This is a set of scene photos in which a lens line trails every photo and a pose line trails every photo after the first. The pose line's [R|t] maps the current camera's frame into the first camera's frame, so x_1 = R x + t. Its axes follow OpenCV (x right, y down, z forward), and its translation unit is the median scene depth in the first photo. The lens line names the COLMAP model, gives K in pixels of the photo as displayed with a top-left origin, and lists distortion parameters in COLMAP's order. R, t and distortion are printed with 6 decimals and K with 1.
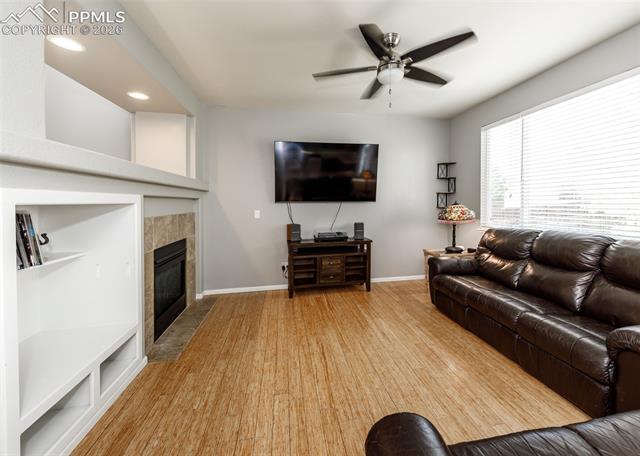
lens RADIAL K [[260.7, 0, 342.3], [0, 260.7, 208.4], [0, 0, 1]] dist [-0.000615, 0.000115]
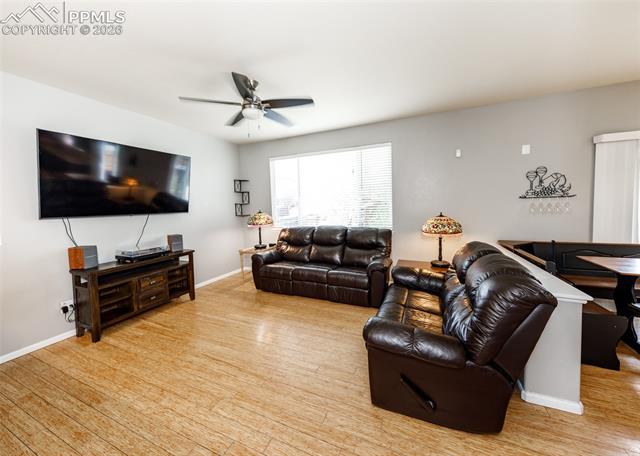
lens RADIAL K [[228.5, 0, 319.0], [0, 228.5, 215.6], [0, 0, 1]] dist [-0.000055, -0.000330]
pose [[0.577884, -0.045772, 0.814834, -0.382881], [0.038015, 0.998852, 0.029148, -0.025786], [-0.815233, 0.014132, 0.578961, 0.071475]]
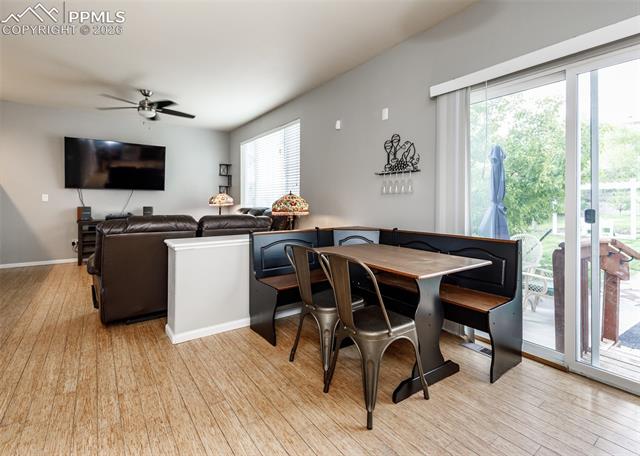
lens RADIAL K [[308.9, 0, 334.3], [0, 308.9, 209.4], [0, 0, 1]] dist [0.005191, -0.002047]
pose [[0.906686, 0.005172, 0.421775, 0.305338], [-0.006102, 0.999981, 0.000855, 0.075768], [-0.421763, -0.003349, 0.906700, -0.932202]]
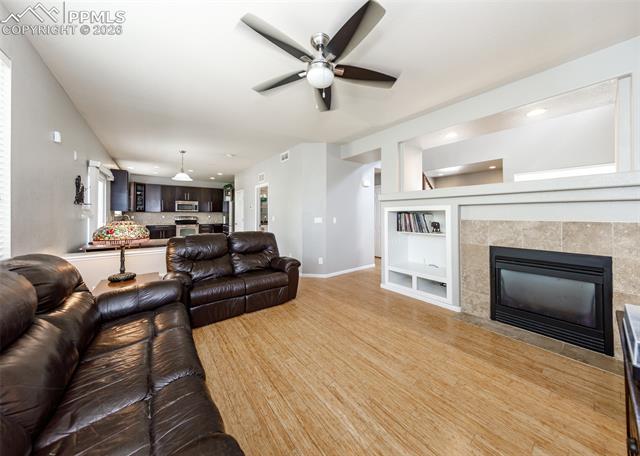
lens RADIAL K [[205.6, 0, 330.8], [0, 205.6, 212.7], [0, 0, 1]] dist [-0.000525, -0.000013]
pose [[-0.885504, 0.007887, -0.464565, 0.333936], [-0.000085, 0.999853, 0.017137, -0.017503], [0.464632, 0.015214, -0.885373, 1.147080]]
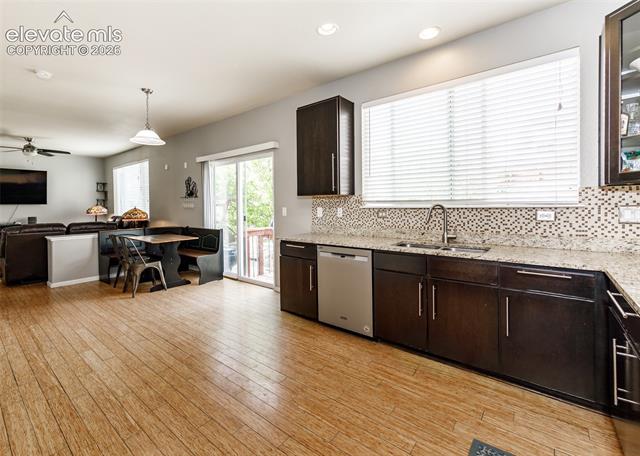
lens RADIAL K [[300.3, 0, 321.0], [0, 300.3, 209.8], [0, 0, 1]] dist [0.004362, -0.000315]
pose [[0.786454, -0.010301, 0.617563, 0.397749], [0.015472, 0.999876, -0.003025, 0.052391], [-0.617455, 0.011934, 0.786516, -2.029348]]
